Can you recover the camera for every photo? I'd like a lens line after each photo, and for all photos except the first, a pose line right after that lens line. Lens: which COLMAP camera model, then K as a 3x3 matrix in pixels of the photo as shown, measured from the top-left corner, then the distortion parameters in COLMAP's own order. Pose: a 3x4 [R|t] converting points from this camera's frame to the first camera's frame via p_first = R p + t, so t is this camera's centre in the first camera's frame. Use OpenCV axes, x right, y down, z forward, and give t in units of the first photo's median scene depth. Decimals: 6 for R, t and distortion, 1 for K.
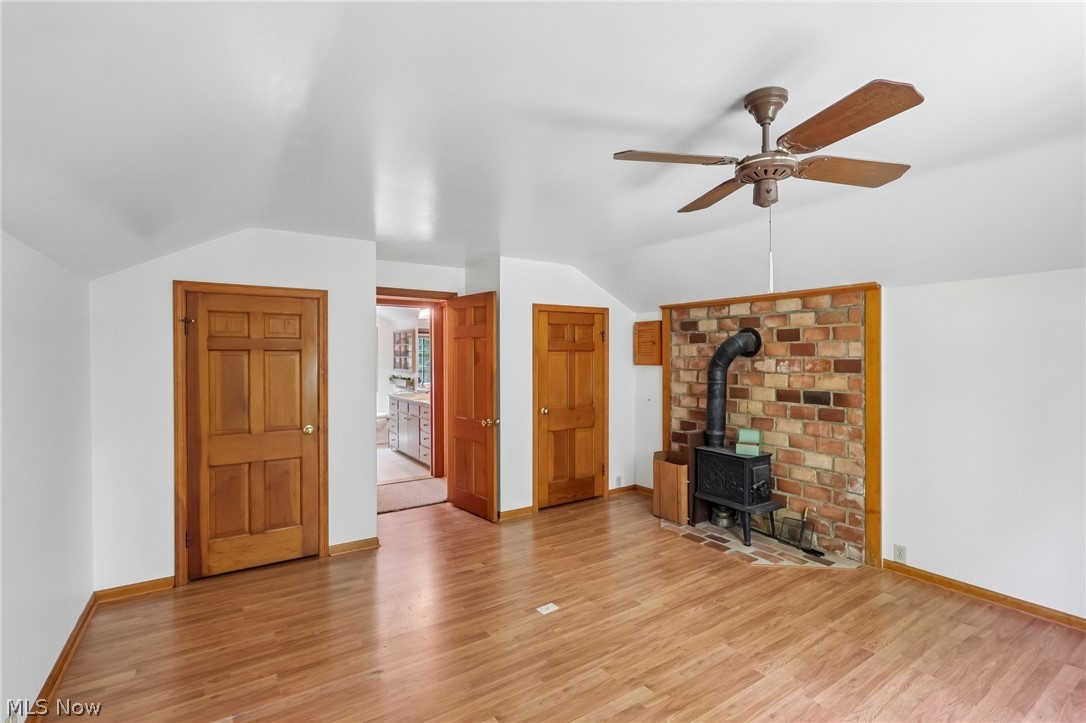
lens RADIAL K [[498.1, 0, 542.9], [0, 498.1, 358.8], [0, 0, 1]] dist [-0.005844, 0.001815]
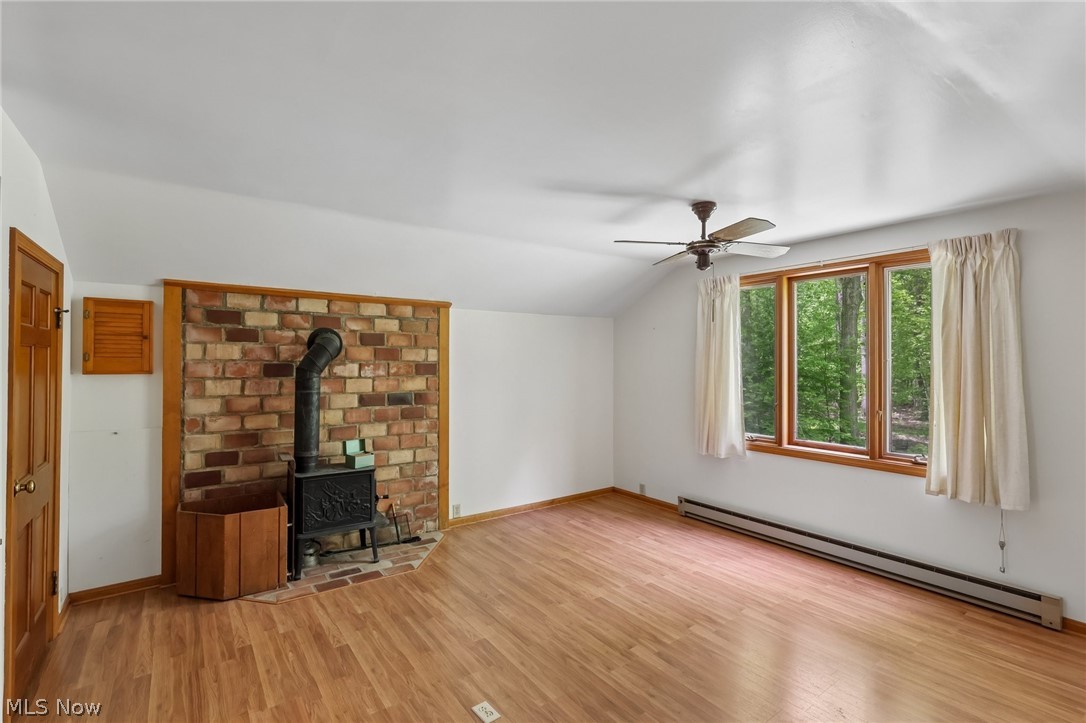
lens RADIAL K [[498.1, 0, 541.9], [0, 498.1, 360.9], [0, 0, 1]] dist [-0.005844, 0.001815]
pose [[-0.036873, 0.007538, 0.999292, -0.536196], [0.002464, 0.999969, -0.007453, 0.004005], [-0.999317, 0.002187, -0.036891, 0.717139]]
